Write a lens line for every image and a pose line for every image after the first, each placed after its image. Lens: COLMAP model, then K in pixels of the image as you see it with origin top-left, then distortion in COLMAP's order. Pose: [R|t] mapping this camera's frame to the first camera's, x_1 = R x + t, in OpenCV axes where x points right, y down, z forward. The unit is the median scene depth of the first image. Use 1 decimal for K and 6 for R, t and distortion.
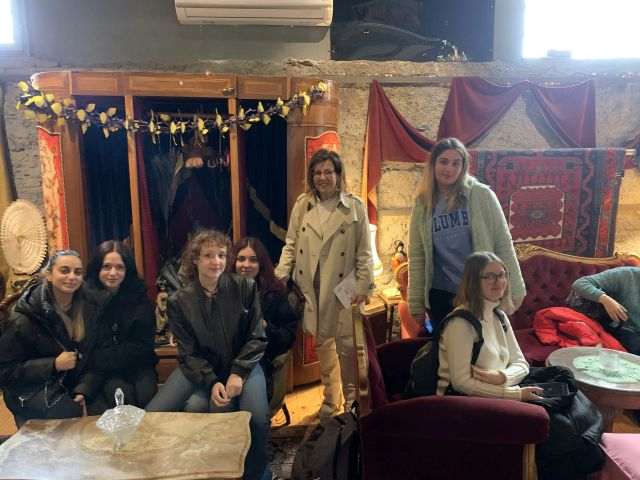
lens RADIAL K [[482.2, 0, 320.0], [0, 482.2, 240.0], [0, 0, 1]] dist [0.007243, -0.003643]
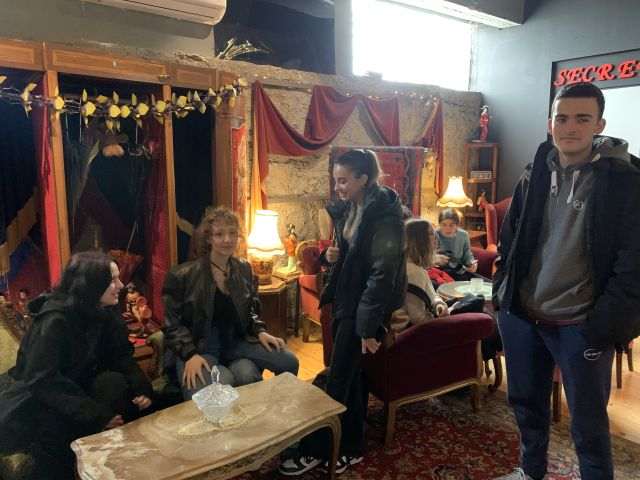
lens RADIAL K [[482.2, 0, 320.0], [0, 482.2, 240.0], [0, 0, 1]] dist [0.007243, -0.003643]
pose [[0.829459, -0.085567, 0.551975, -0.410352], [0.098148, 0.995149, 0.006781, 0.038407], [-0.549877, 0.048551, 0.833833, 0.016479]]
